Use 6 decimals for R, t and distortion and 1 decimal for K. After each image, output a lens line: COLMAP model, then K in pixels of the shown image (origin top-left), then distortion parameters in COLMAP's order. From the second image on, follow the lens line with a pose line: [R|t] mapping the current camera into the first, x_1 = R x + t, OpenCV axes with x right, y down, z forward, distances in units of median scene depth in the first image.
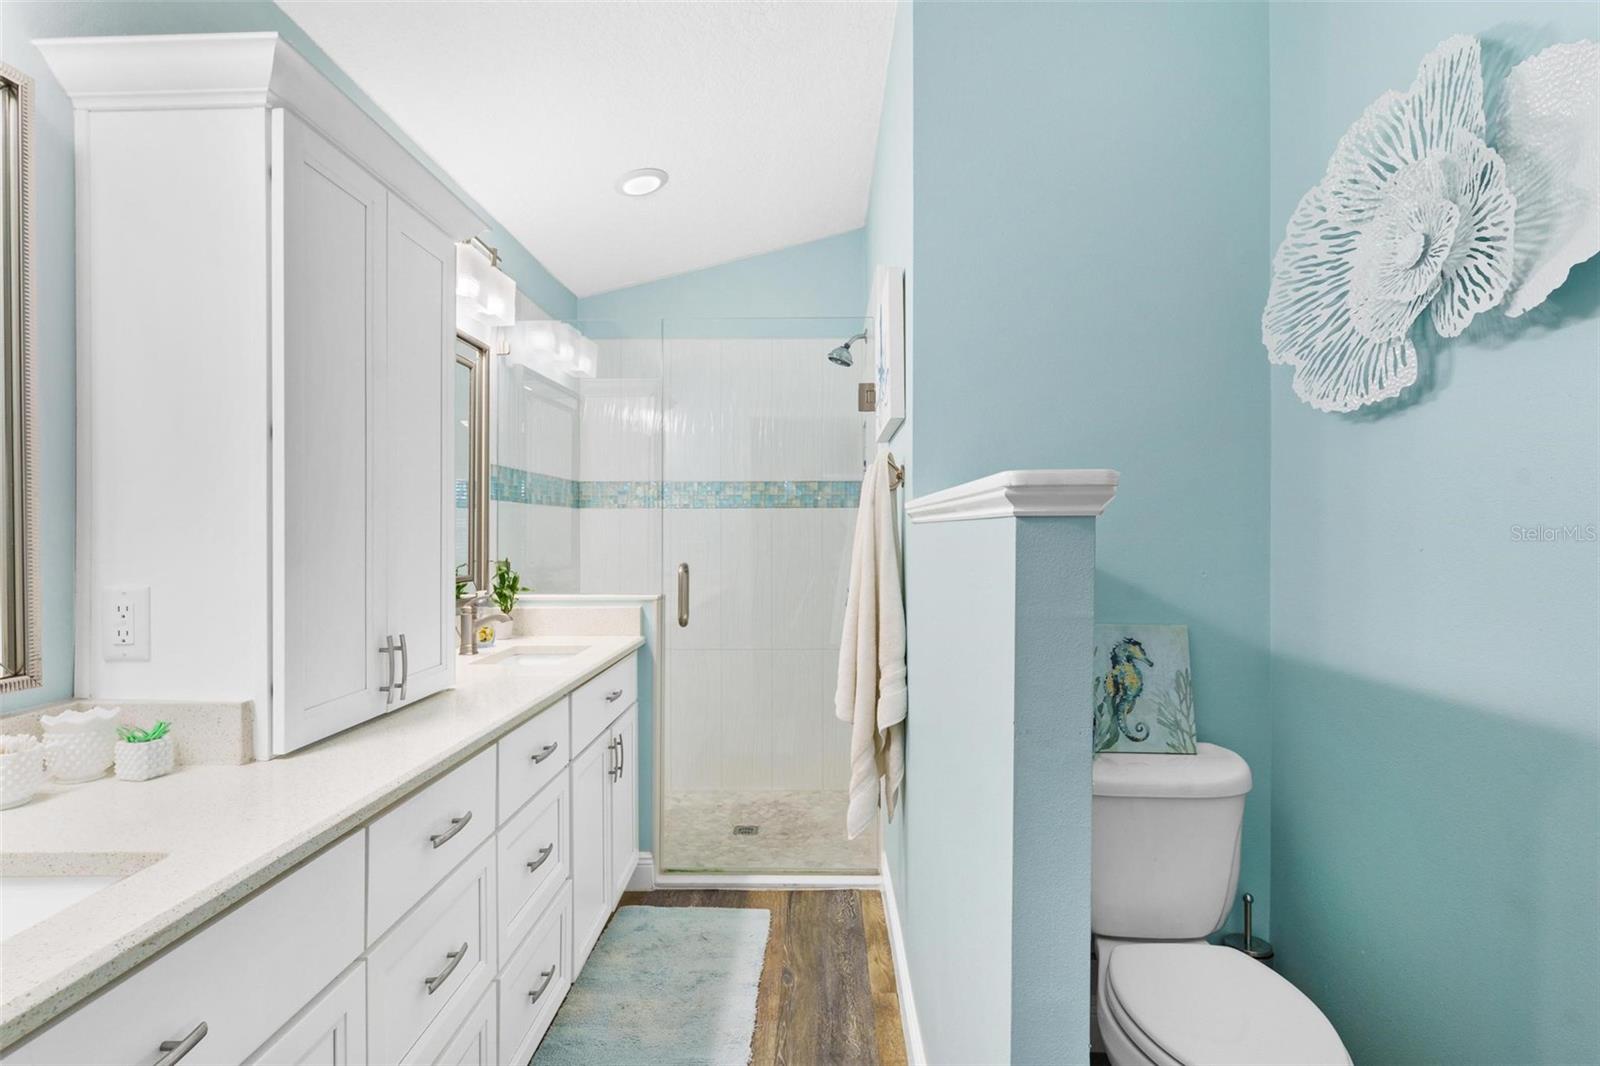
lens RADIAL K [[792.7, 0, 814.4], [0, 792.7, 531.5], [0, 0, 1]] dist [0.000009, -0.000255]
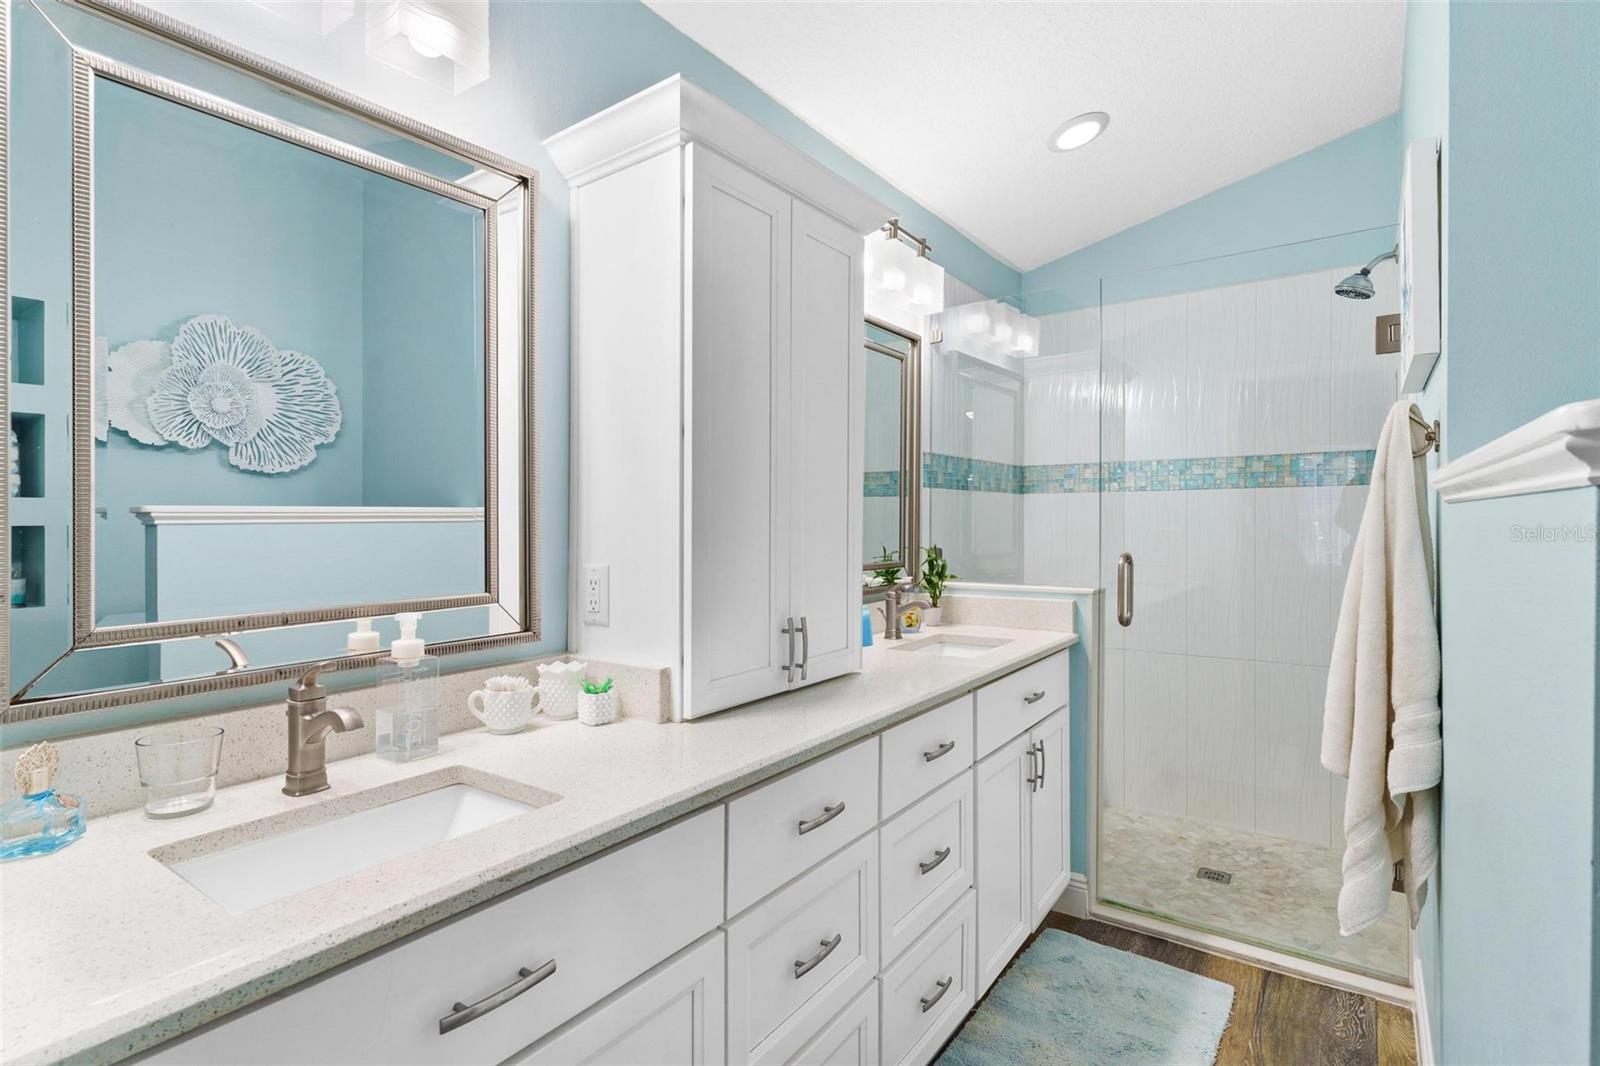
lens RADIAL K [[783.9, 0, 797.2], [0, 783.9, 520.3], [0, 0, 1]] dist [0.001331, 0.000278]
pose [[0.813067, -0.004190, -0.582154, 0.053687], [0.005872, 0.999982, 0.001004, 0.000429], [0.582140, -0.004235, 0.813078, 0.105647]]
